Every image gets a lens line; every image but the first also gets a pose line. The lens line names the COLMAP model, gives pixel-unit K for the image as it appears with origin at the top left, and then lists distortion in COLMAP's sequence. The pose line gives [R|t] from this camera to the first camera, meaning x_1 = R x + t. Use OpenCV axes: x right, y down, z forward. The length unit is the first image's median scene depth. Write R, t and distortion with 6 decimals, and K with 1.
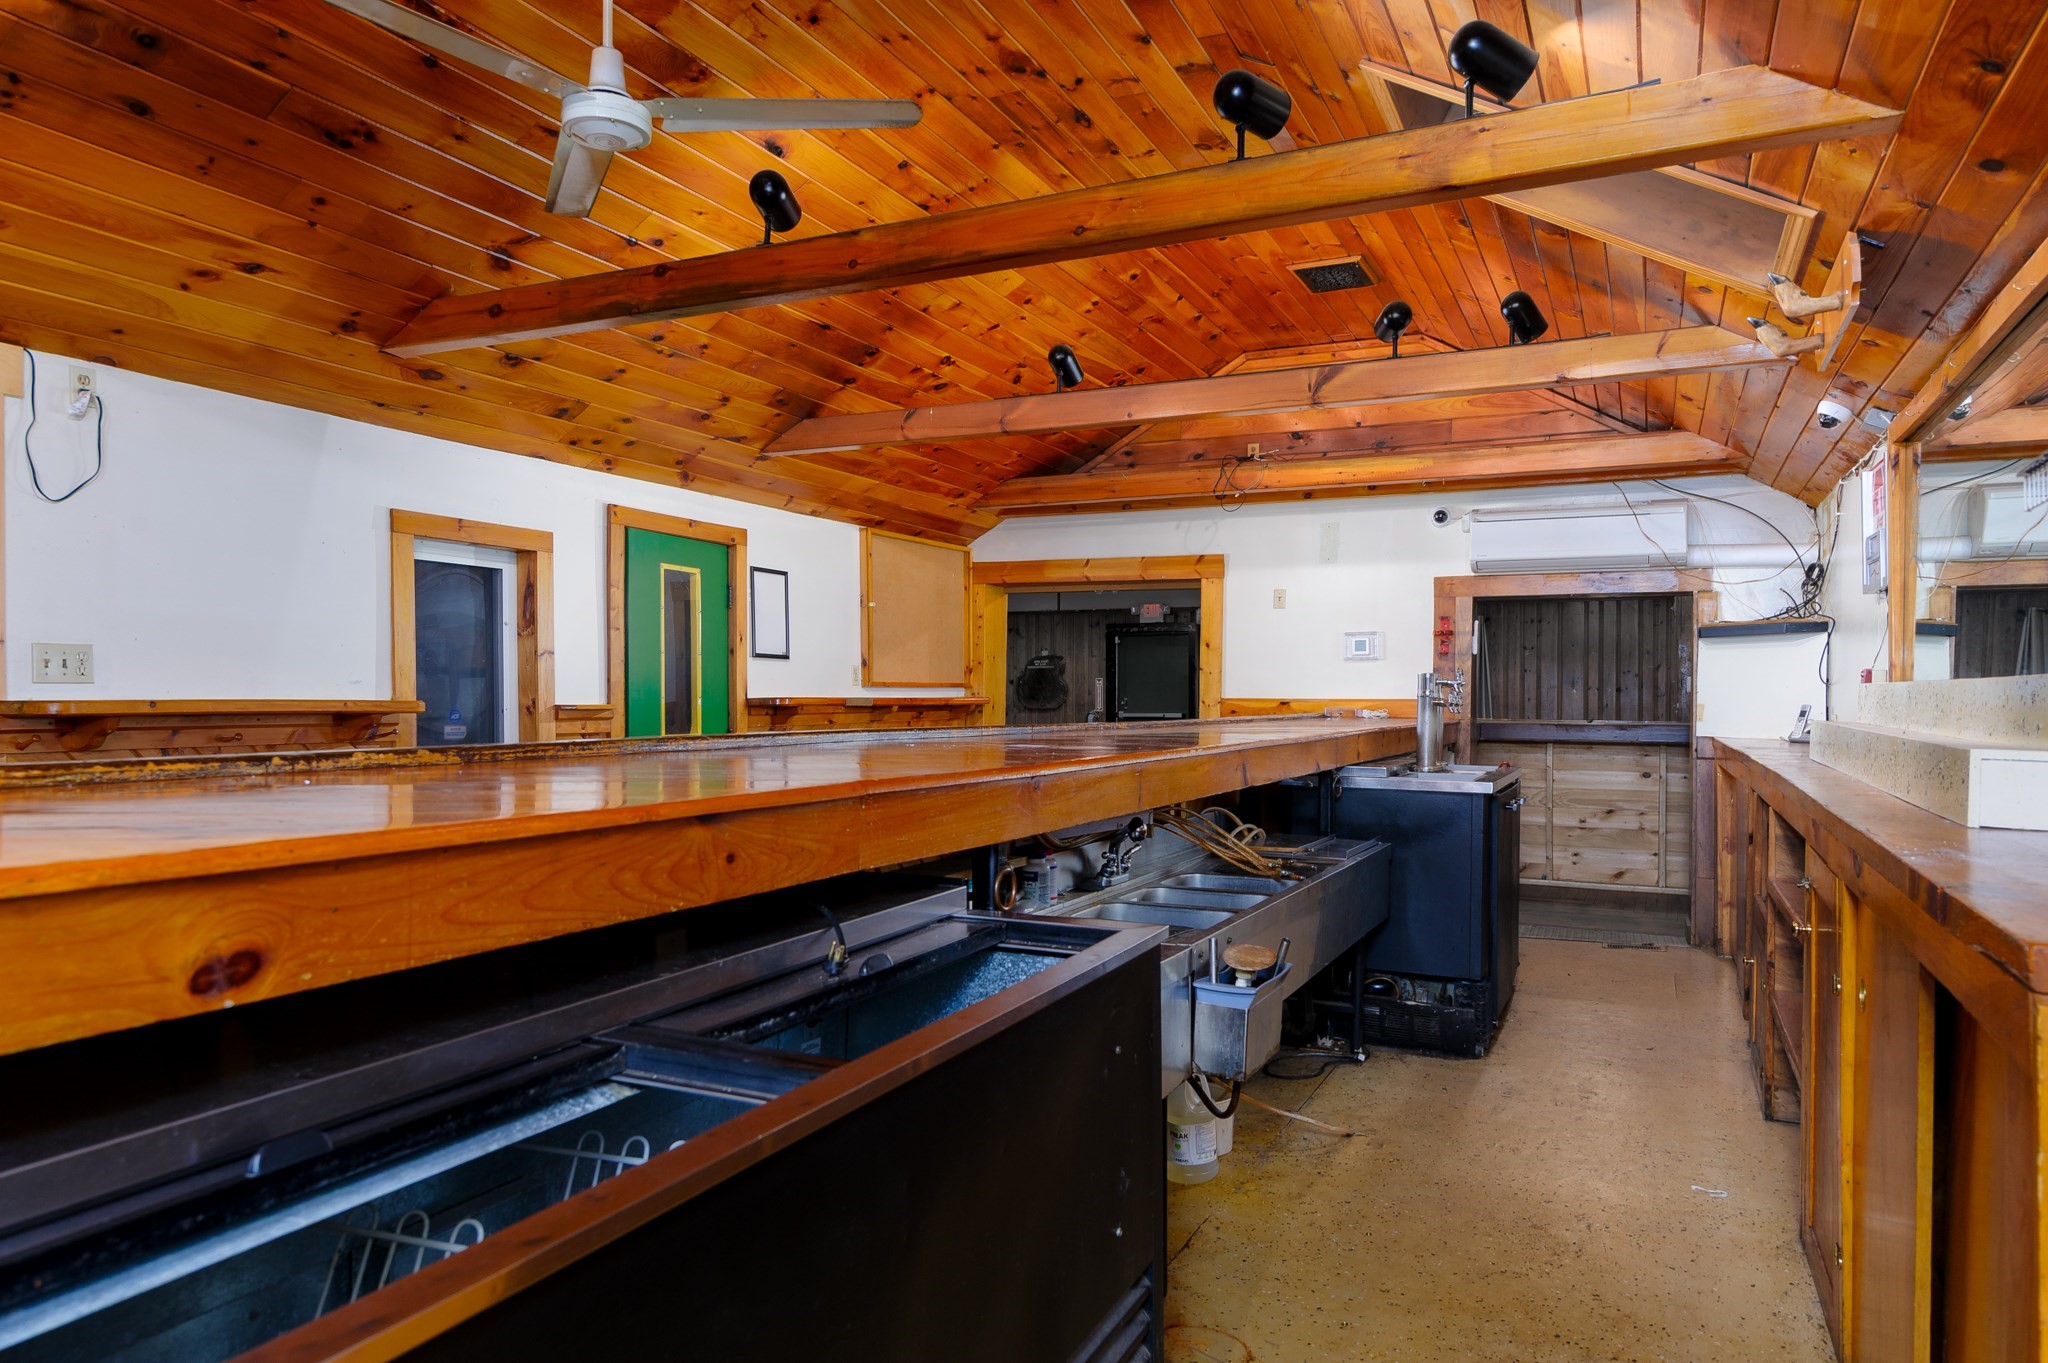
lens RADIAL K [[1313.4, 0, 1016.9], [0, 1313.4, 687.7], [0, 0, 1]] dist [0.003031, -0.000345]
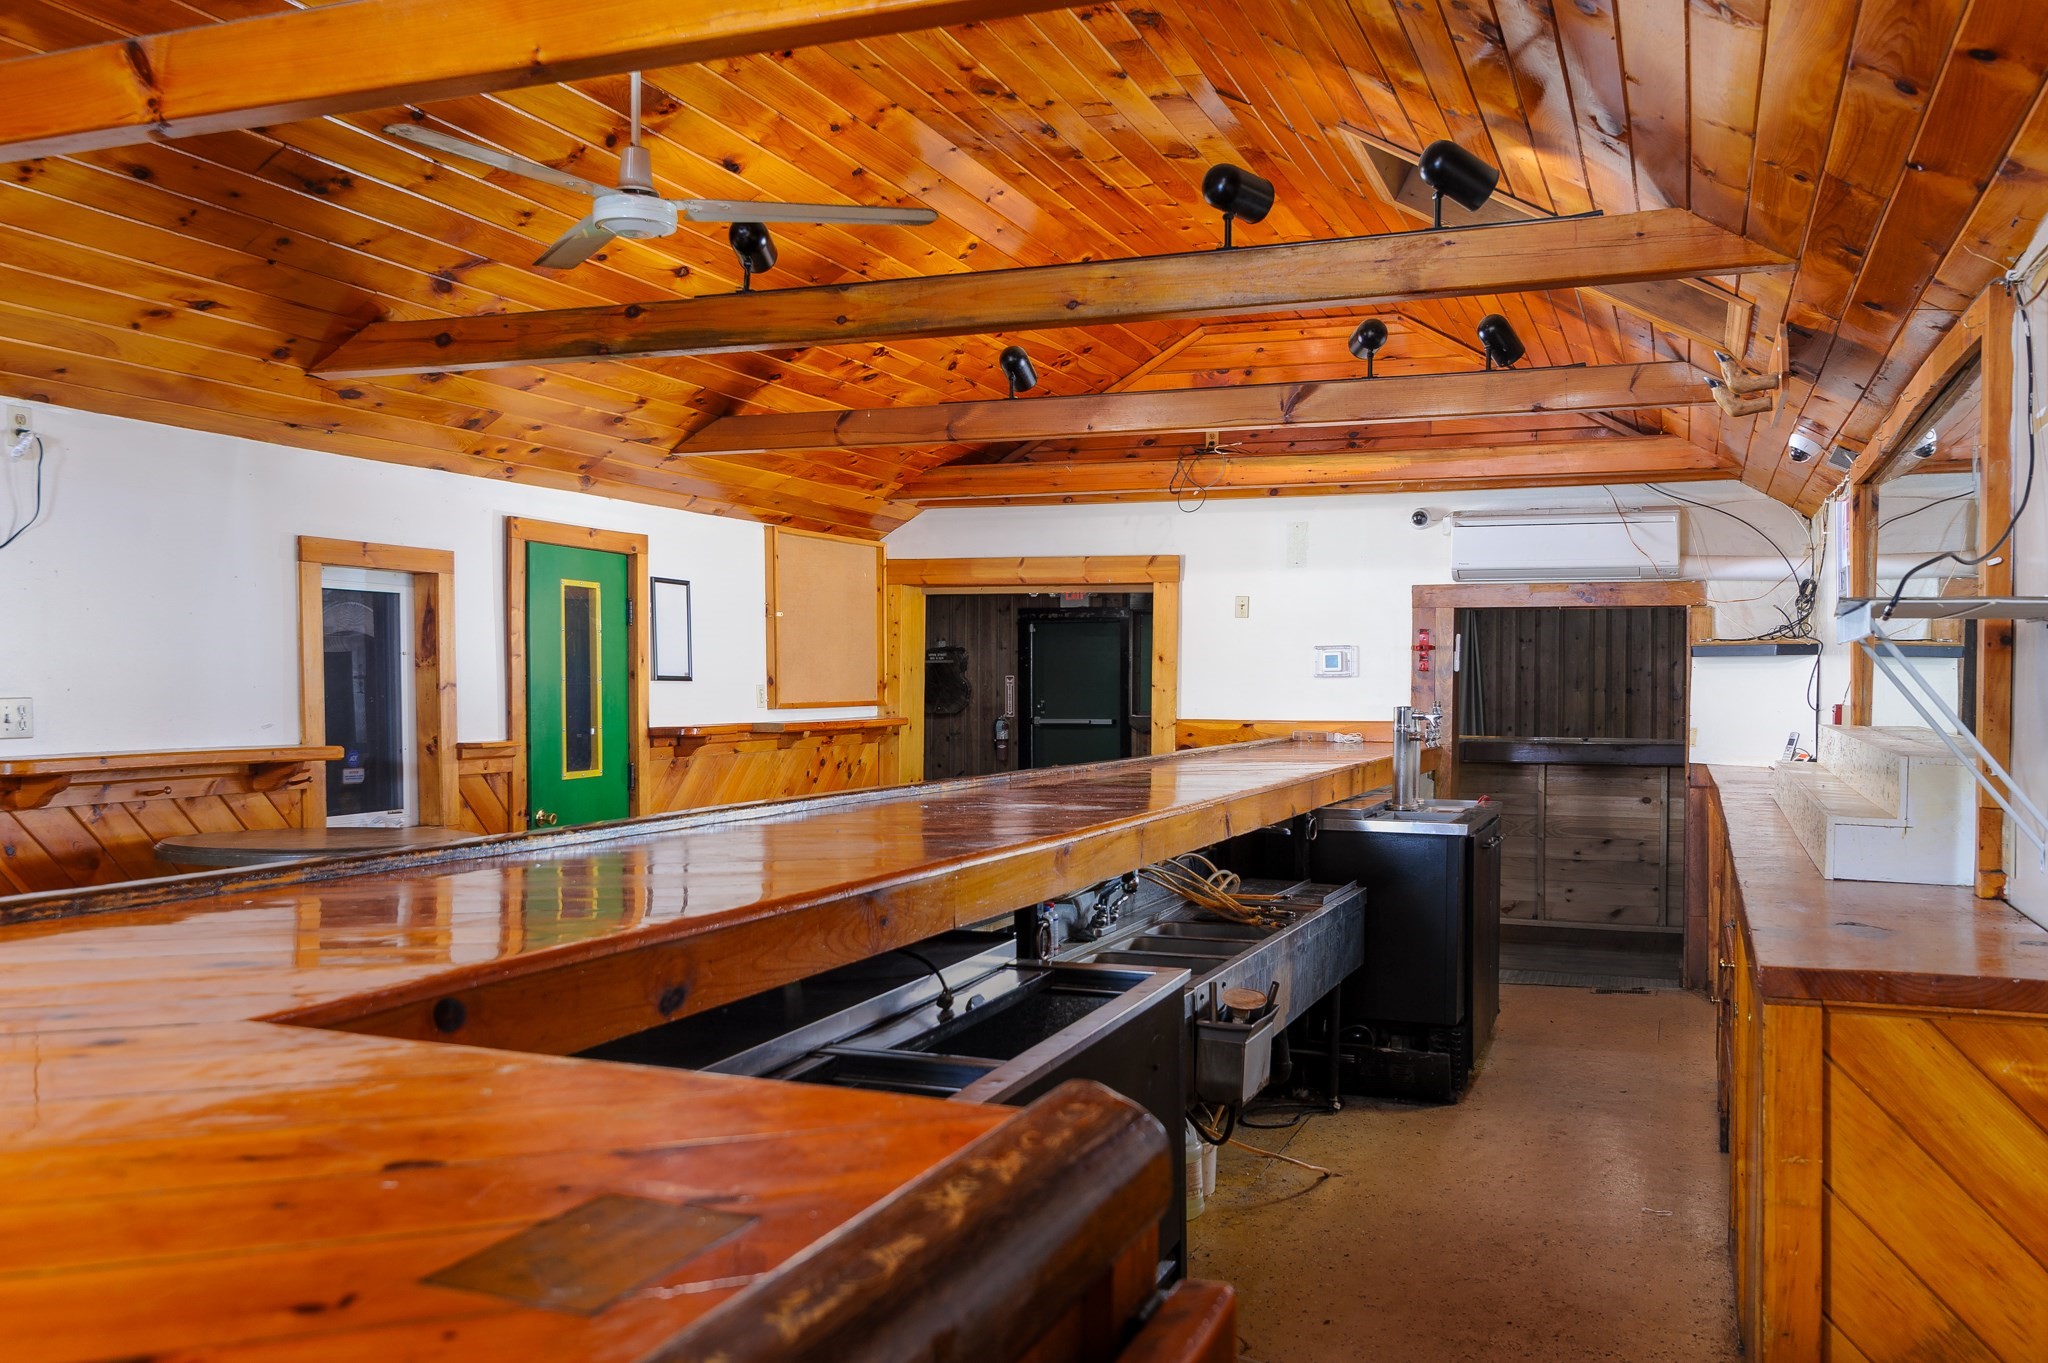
lens RADIAL K [[1752.9, 0, 1024.0], [0, 1752.9, 681.5], [0, 0, 1]] dist [-0.007176, -0.001957]
pose [[0.996298, -0.002283, 0.085933, -0.068334], [0.001658, 0.999972, 0.007340, -0.037849], [-0.085948, -0.007170, 0.996274, -0.233233]]
